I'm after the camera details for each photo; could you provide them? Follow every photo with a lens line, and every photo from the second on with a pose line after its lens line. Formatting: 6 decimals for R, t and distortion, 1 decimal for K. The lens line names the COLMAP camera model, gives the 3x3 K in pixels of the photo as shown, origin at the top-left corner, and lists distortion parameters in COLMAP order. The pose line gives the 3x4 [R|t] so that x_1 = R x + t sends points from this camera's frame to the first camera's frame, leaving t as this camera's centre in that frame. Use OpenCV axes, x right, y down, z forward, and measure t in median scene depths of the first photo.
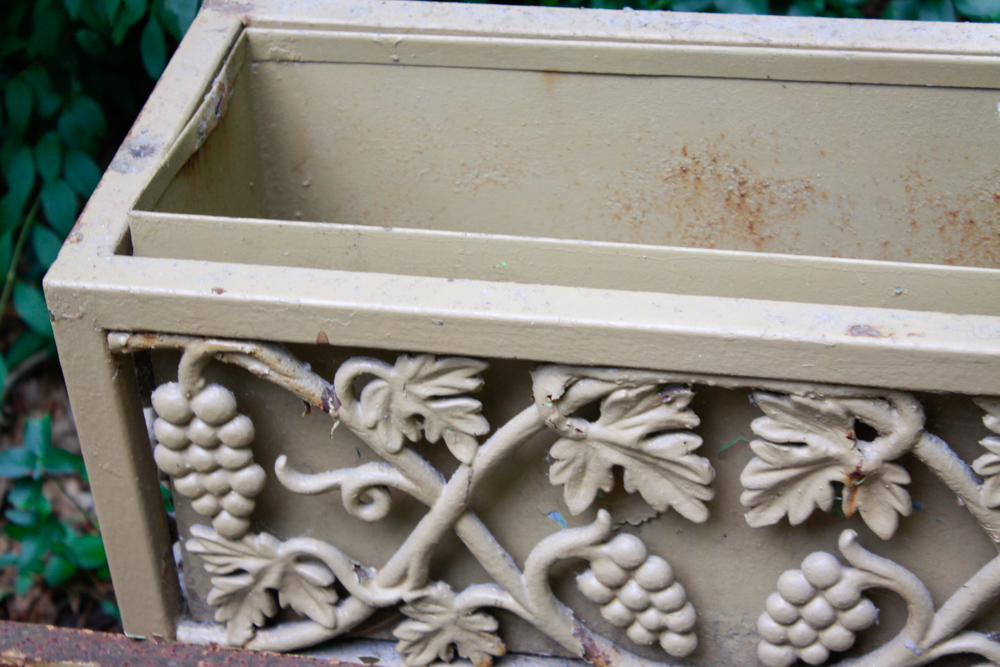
lens RADIAL K [[2384.2, 0, 501.1], [0, 2384.2, 332.5], [0, 0, 1]] dist [0.078841, 0.000000]
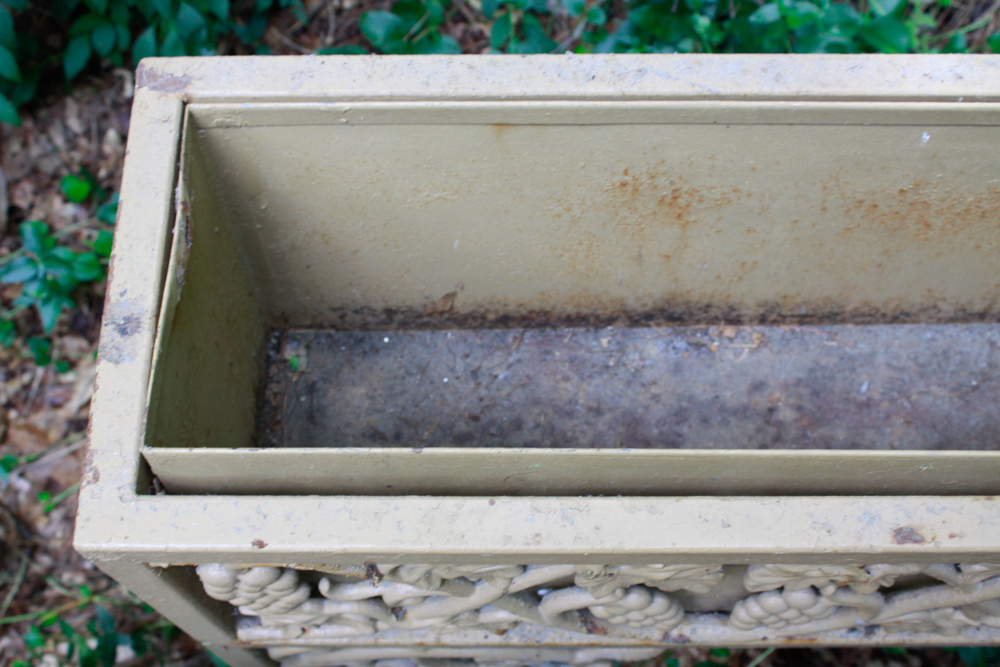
lens RADIAL K [[1234.8, 0, 498.8], [0, 1234.8, 335.0], [0, 0, 1]] dist [-0.074031, 0.000000]
pose [[0.977709, -0.158294, 0.137945, -0.066800], [0.074399, 0.875541, 0.477381, -0.280261], [-0.196343, -0.456476, 0.867801, 0.496971]]
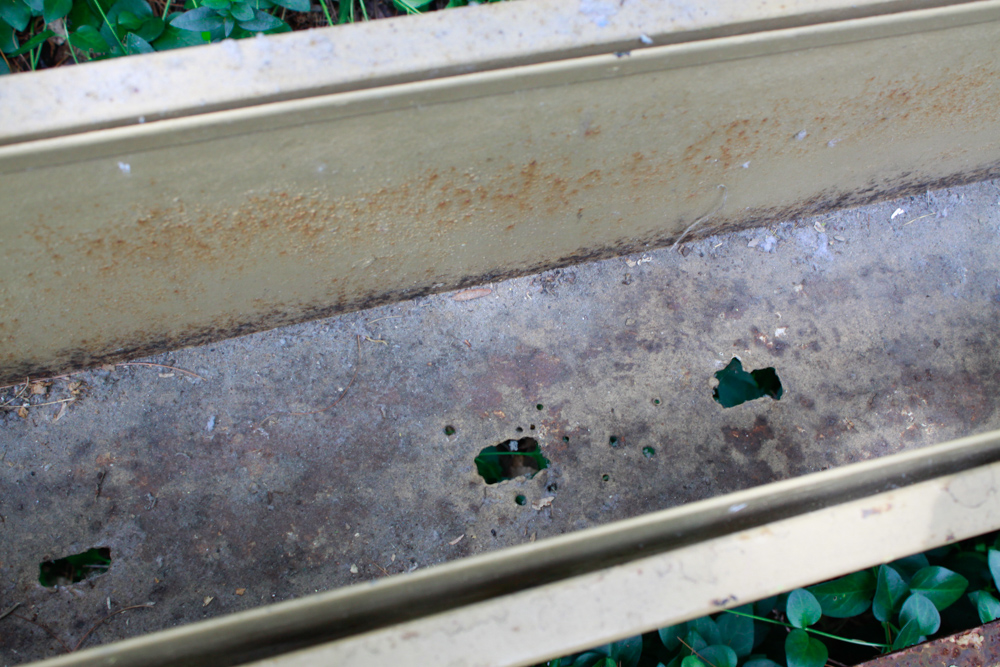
lens RADIAL K [[1203.9, 0, 498.5], [0, 1203.9, 333.0], [0, 0, 1]] dist [-0.011199, 0.000000]
pose [[0.861446, -0.371424, 0.346346, 0.148362], [0.094278, 0.787091, 0.609589, -0.277428], [-0.499022, -0.492475, 0.713054, 0.584565]]
